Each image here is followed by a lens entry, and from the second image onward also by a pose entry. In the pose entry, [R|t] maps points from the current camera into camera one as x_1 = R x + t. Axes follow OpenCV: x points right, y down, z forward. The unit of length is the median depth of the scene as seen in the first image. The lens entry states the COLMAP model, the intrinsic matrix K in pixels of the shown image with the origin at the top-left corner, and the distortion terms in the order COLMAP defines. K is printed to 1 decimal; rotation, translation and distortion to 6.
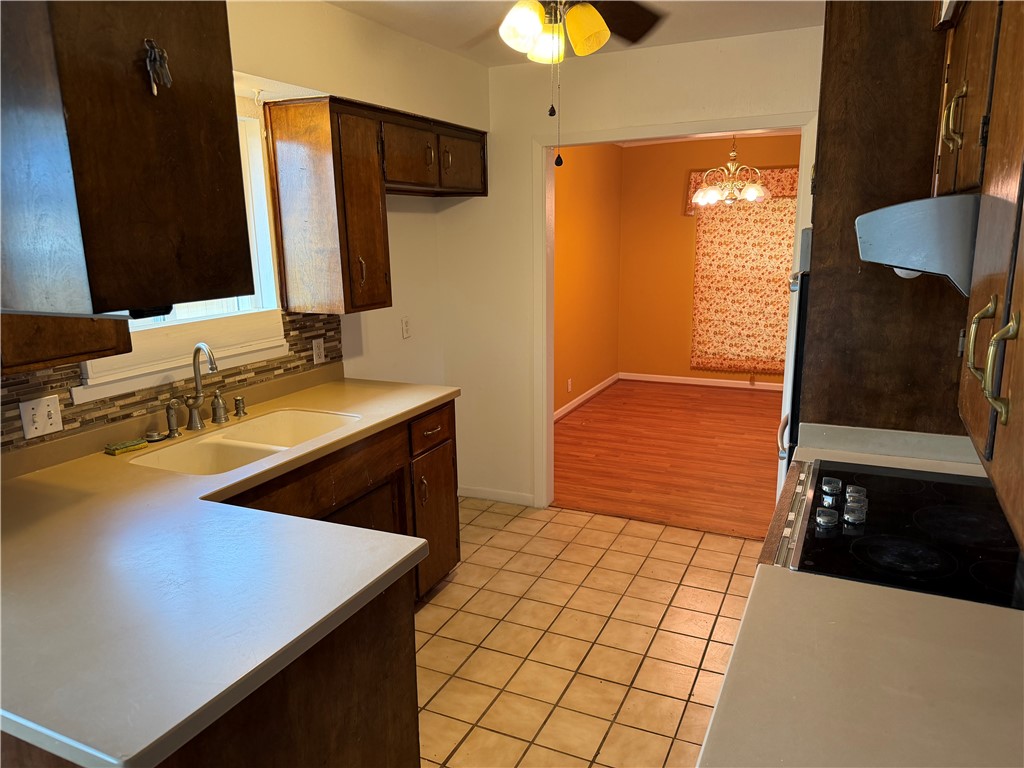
lens RADIAL K [[717.1, 0, 512.0], [0, 717.1, 384.0], [0, 0, 1]] dist [0.080279, -0.103743]
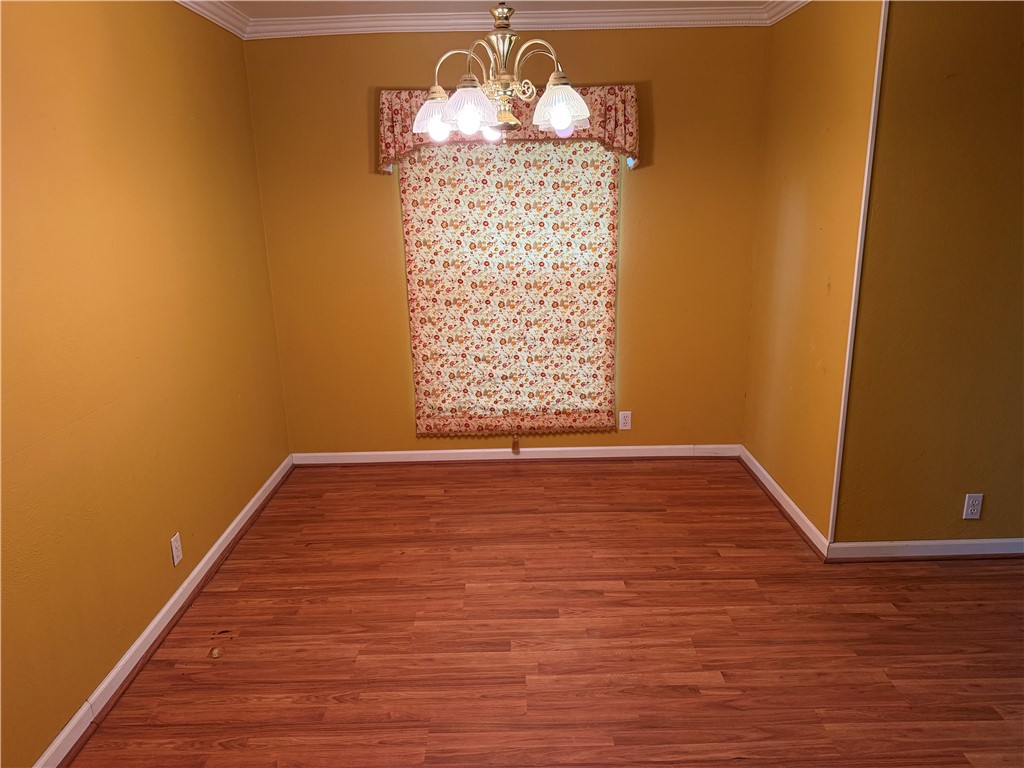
lens RADIAL K [[708.8, 0, 514.5], [0, 708.8, 394.7], [0, 0, 1]] dist [0.203091, -0.377048]
pose [[0.902627, -0.120580, 0.413188, 0.085133], [0.097007, 0.992250, 0.077649, -0.098246], [-0.419349, -0.030006, 0.907329, 0.452692]]
